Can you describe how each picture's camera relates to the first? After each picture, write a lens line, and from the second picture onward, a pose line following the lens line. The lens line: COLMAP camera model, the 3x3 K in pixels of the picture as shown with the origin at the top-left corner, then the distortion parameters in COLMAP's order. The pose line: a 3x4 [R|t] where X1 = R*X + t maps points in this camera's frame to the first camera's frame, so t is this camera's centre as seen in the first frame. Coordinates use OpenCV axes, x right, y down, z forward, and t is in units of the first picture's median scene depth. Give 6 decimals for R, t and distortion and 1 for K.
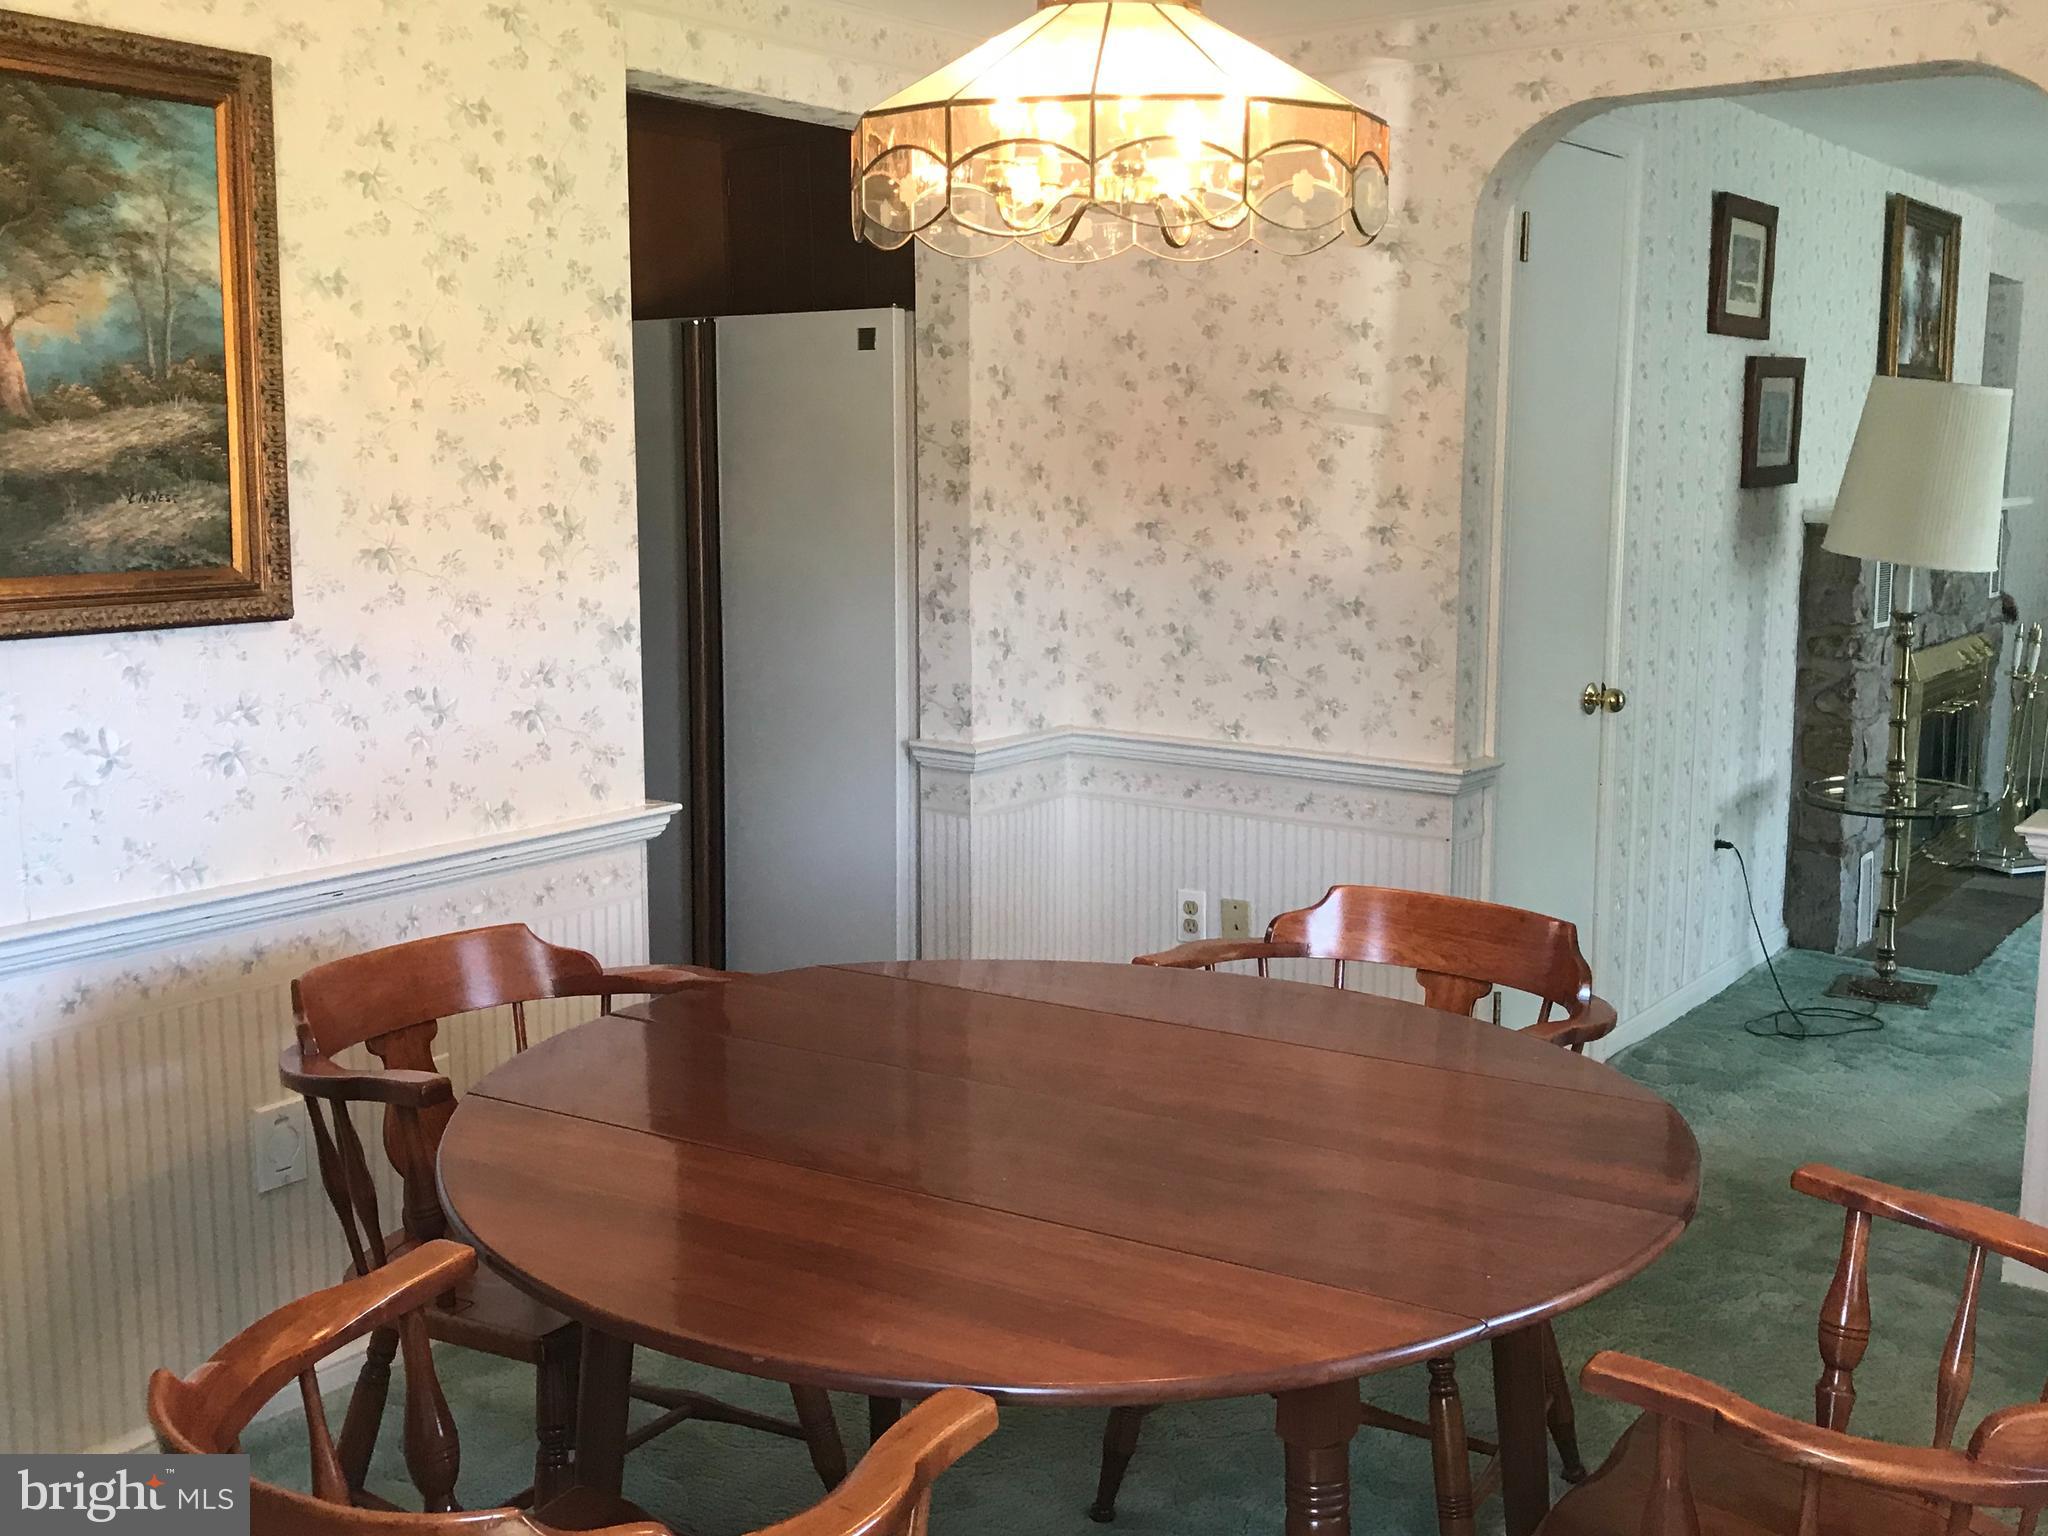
lens RADIAL K [[2193.6, 0, 1023.2], [0, 2193.6, 765.6], [0, 0, 1]] dist [0.046468, 0.000000]
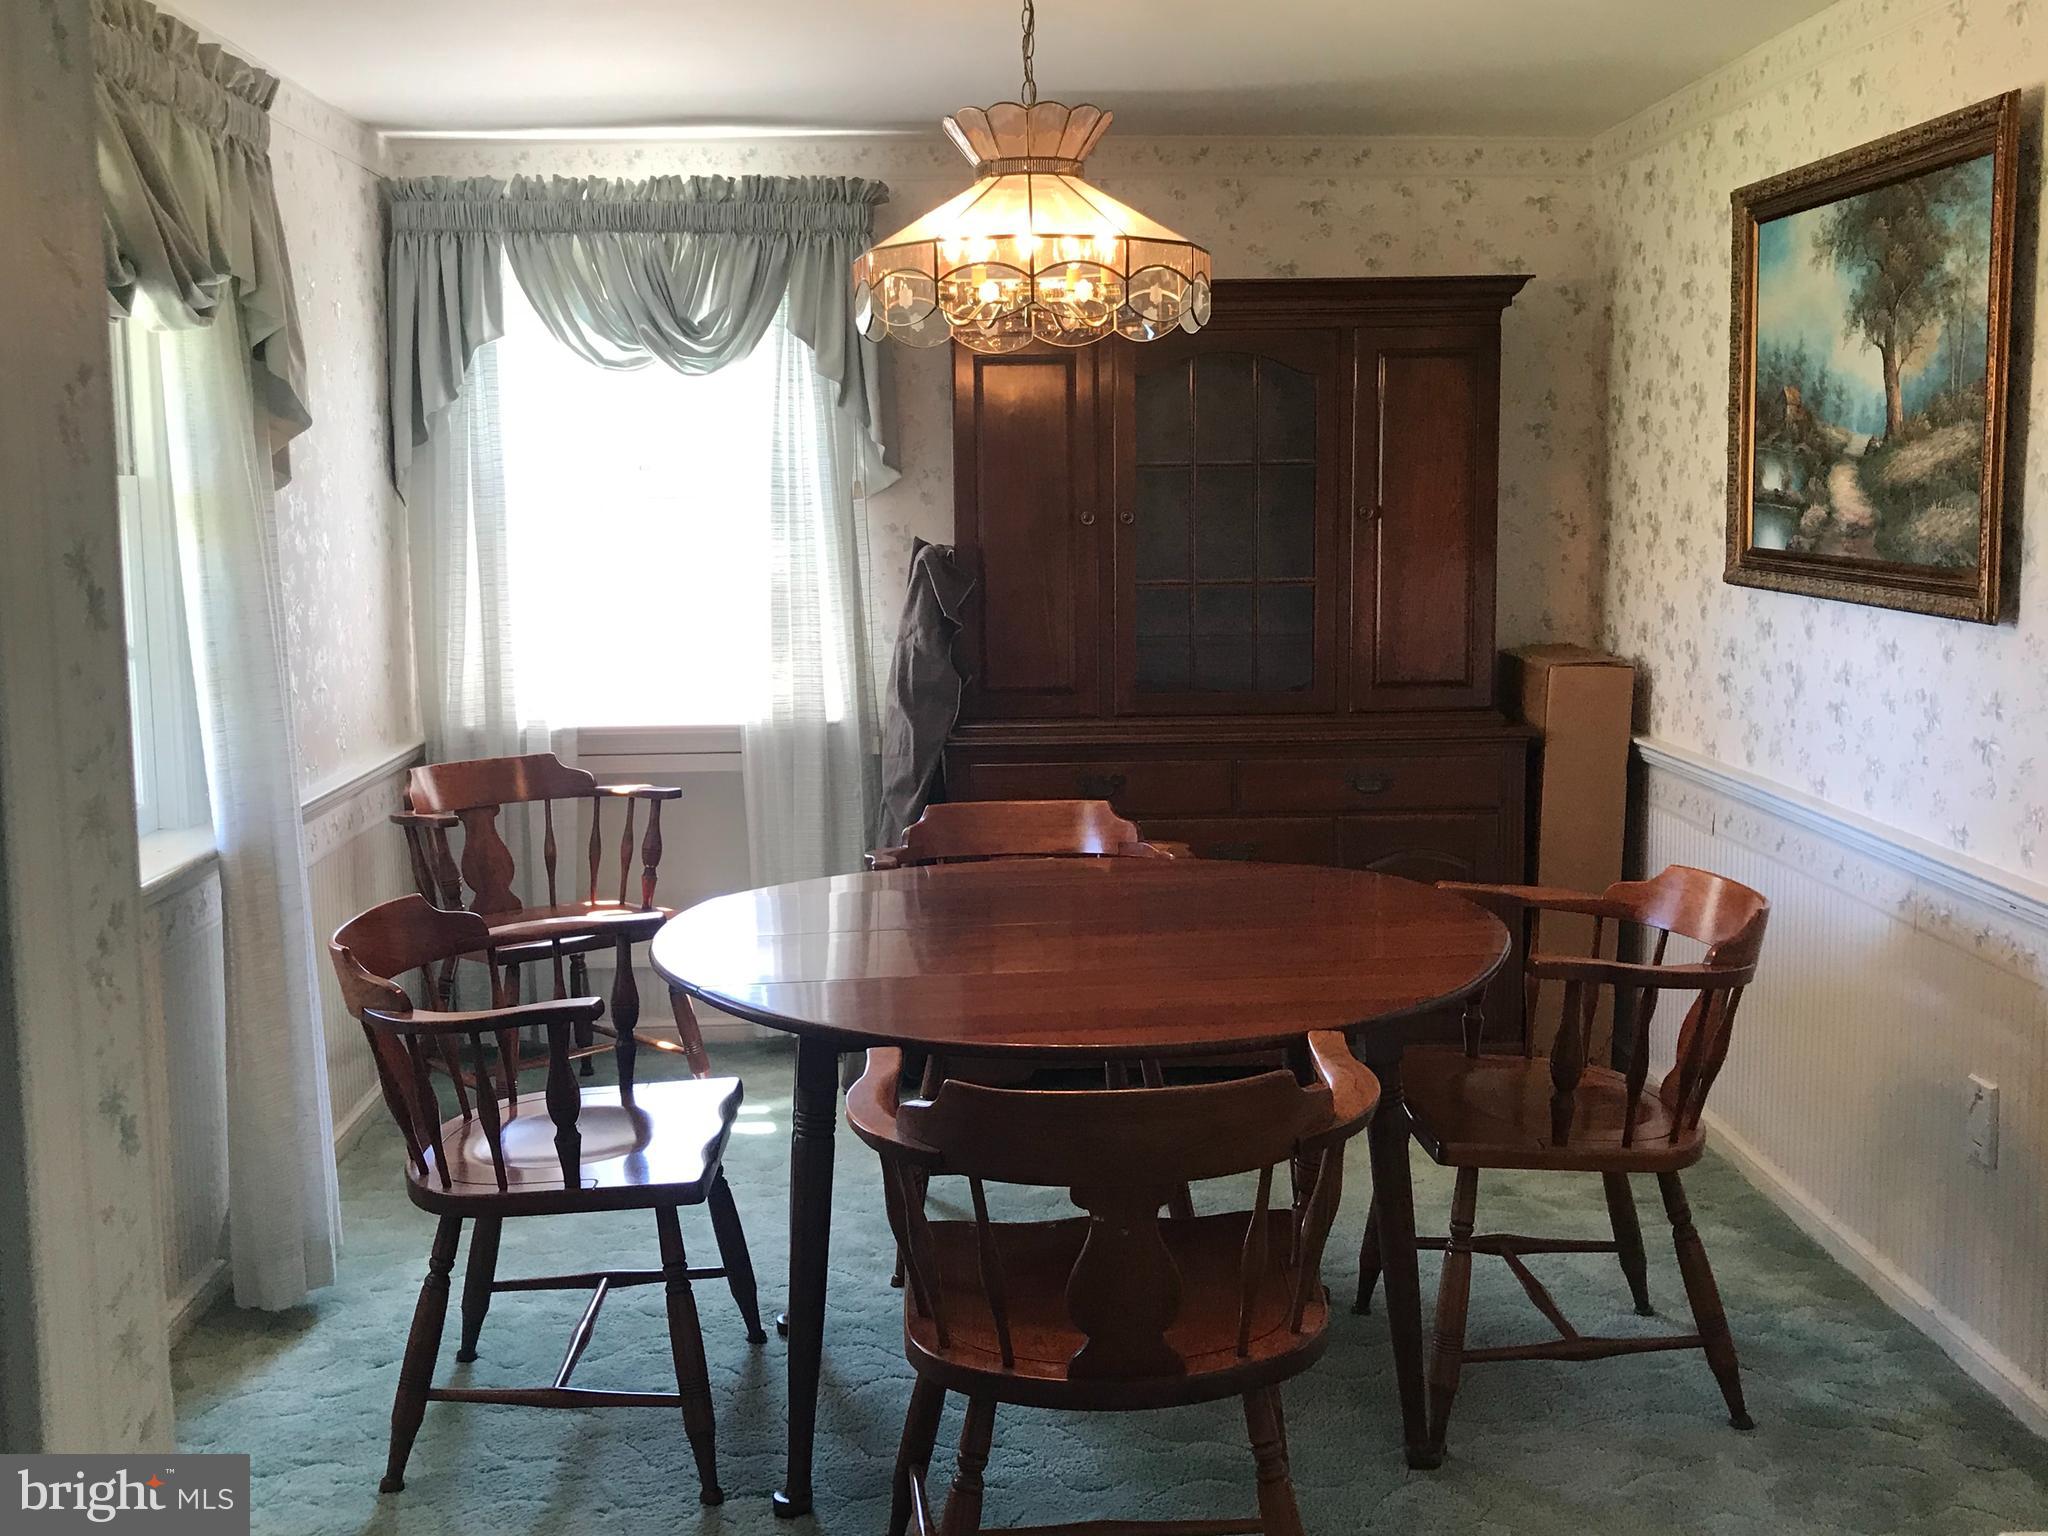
lens RADIAL K [[2193.6, 0, 1024.5], [0, 2193.6, 764.1], [0, 0, 1]] dist [0.046468, 0.000000]
pose [[-0.810014, 0.083214, -0.580477, 0.708325], [-0.079240, 0.965270, 0.248949, -0.245694], [0.581032, 0.247649, -0.775288, 1.686433]]
